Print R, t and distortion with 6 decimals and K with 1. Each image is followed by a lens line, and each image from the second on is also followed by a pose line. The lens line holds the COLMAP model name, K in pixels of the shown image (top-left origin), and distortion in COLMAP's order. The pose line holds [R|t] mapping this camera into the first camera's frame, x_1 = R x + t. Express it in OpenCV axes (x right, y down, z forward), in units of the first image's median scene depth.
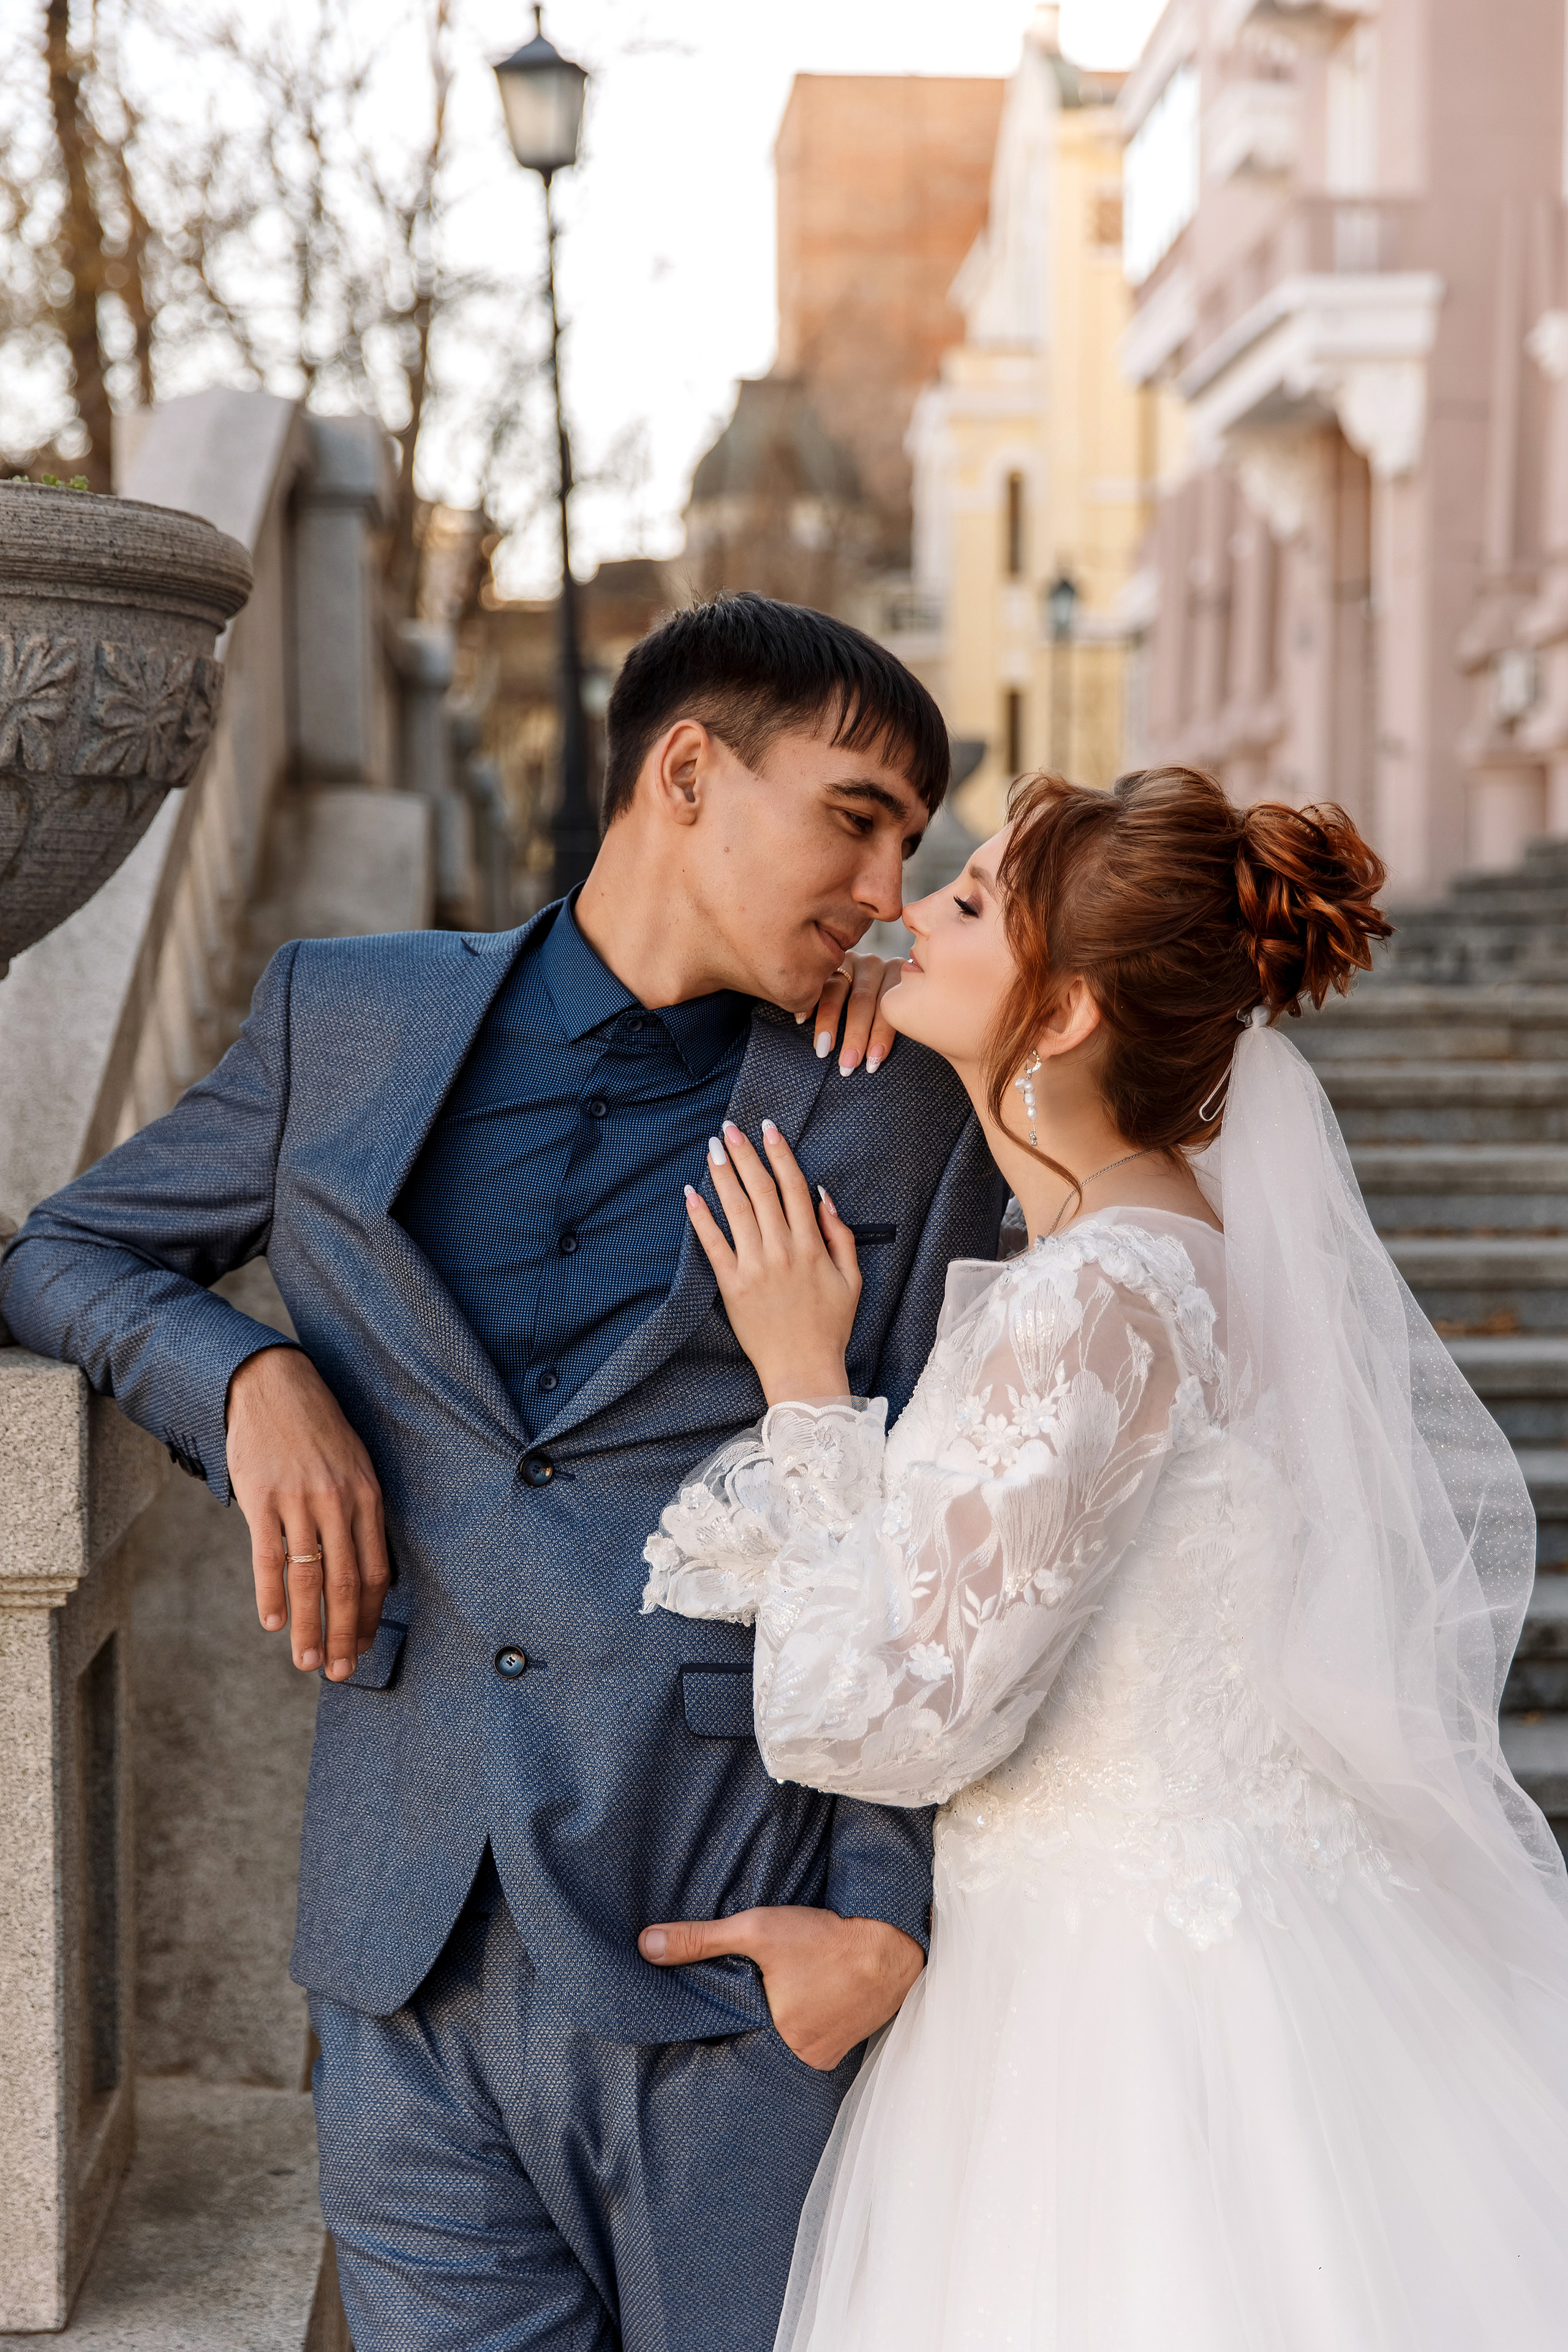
lens RADIAL K [[3468.5, 0, 784.0], [0, 3468.5, 1176.0], [0, 0, 1]] dist [-0.013020, 0.018458]
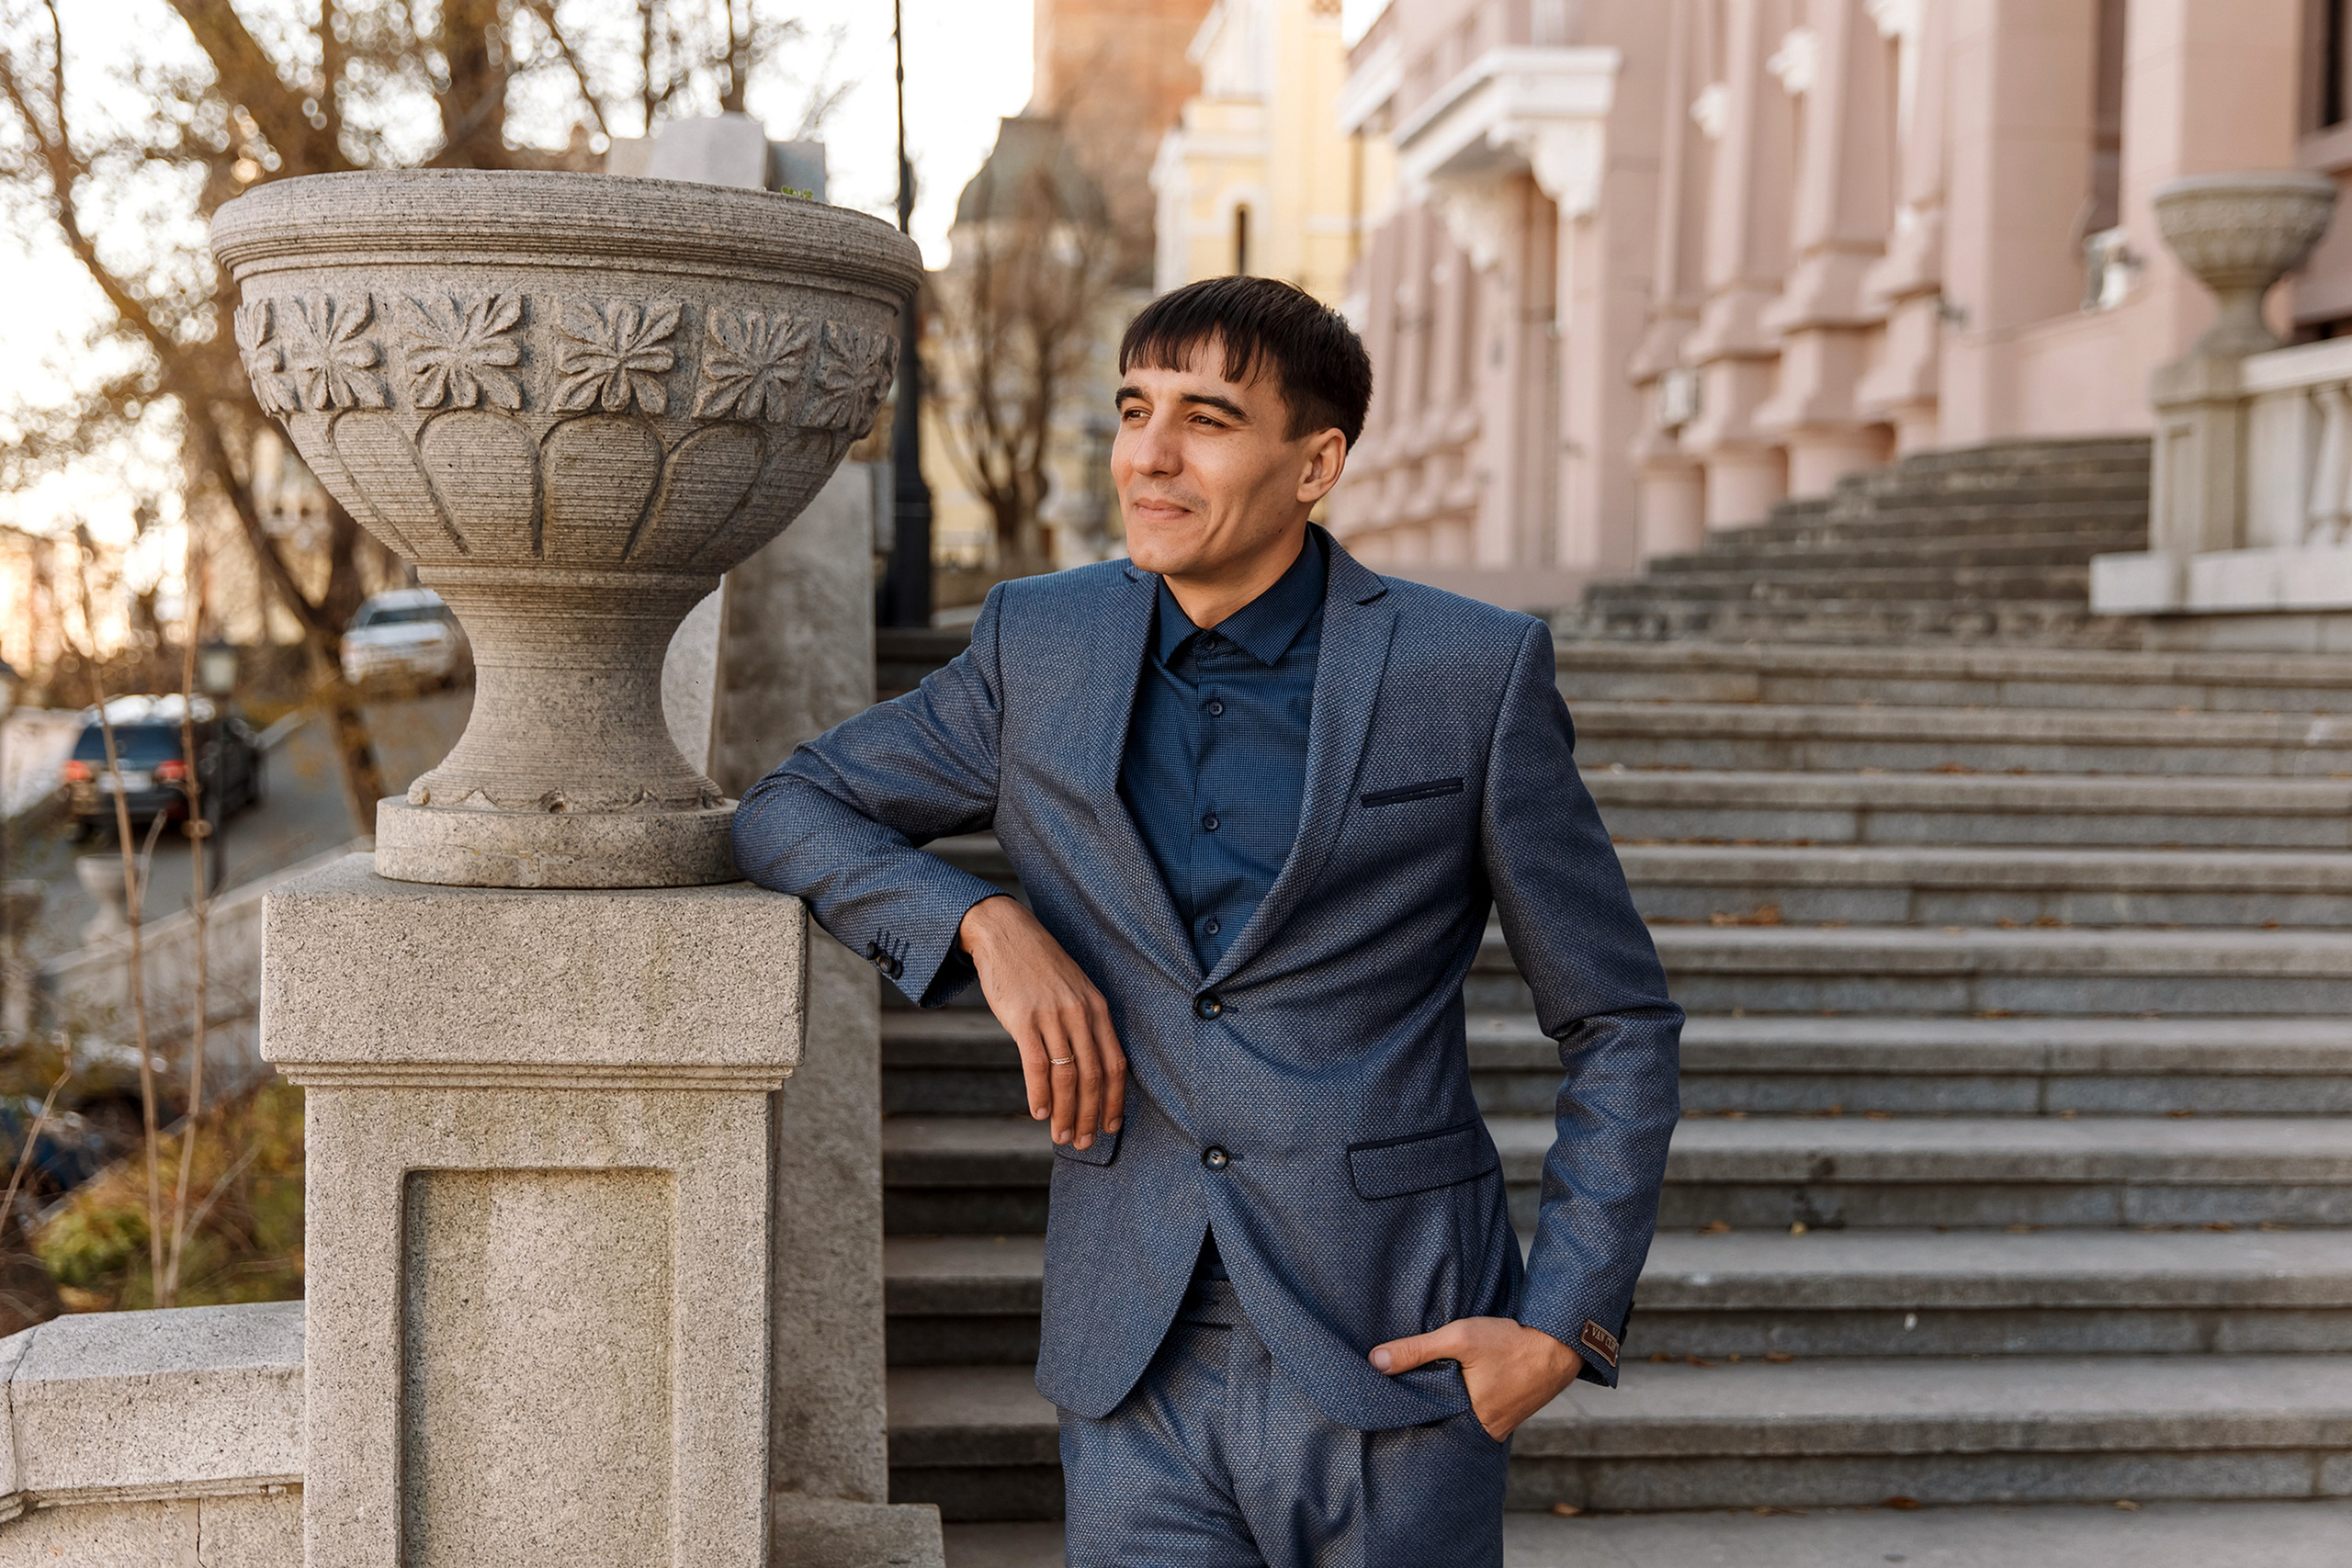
lens RADIAL K [[3005.4, 0, 1206.2], [0, 3005.4, 770.4], [0, 0, 1]] dist [-0.005205, -0.029181]
pose [[0.998025, 0.017599, 0.060300, -0.092266], [-0.016784, 0.999761, -0.014003, 0.016268], [-0.060532, 0.012964, 0.998082, -0.069778]]
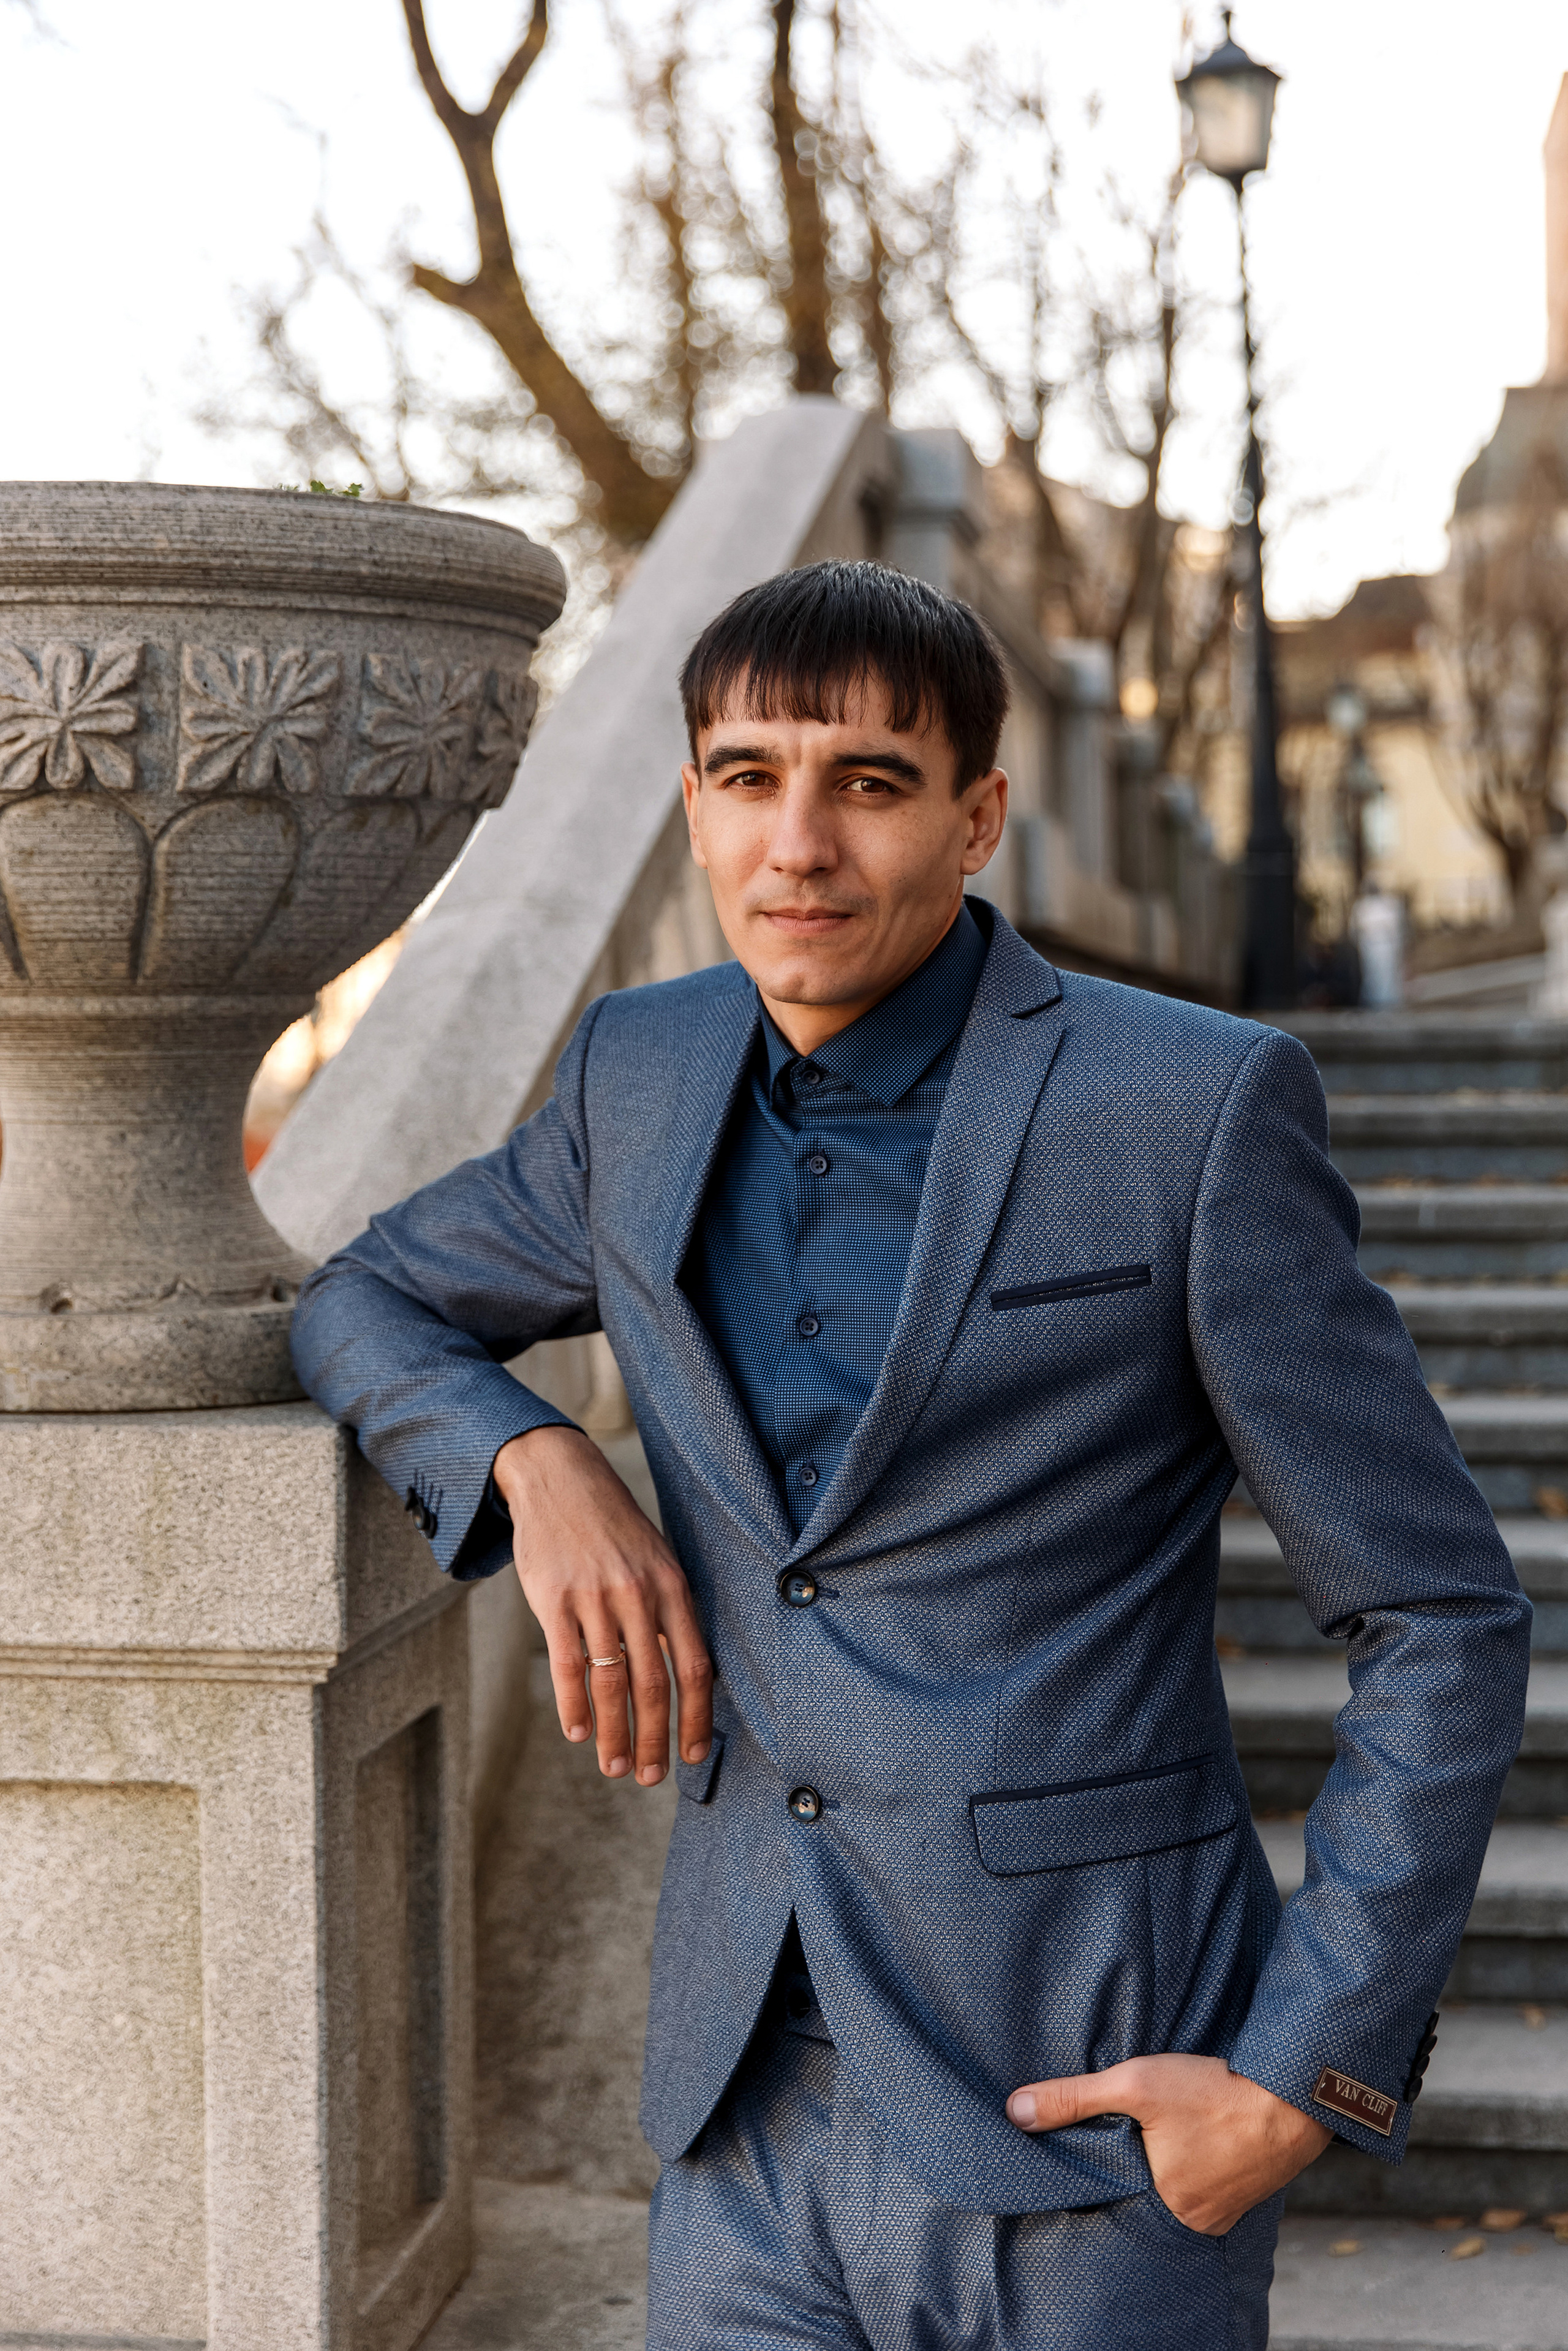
lens RADIAL K [[3541.1, 0, 849.5], [0, 3541.1, 1061.5], [0, 0, 1]] dist [0.012764, -0.076863]
pose [[0.980254, -0.006262, -0.197643, 0.091208], [-0.002013, 0.999131, -0.041641, -0.002761], [0.197732, 0.041217, 0.979389, 0.065703]]
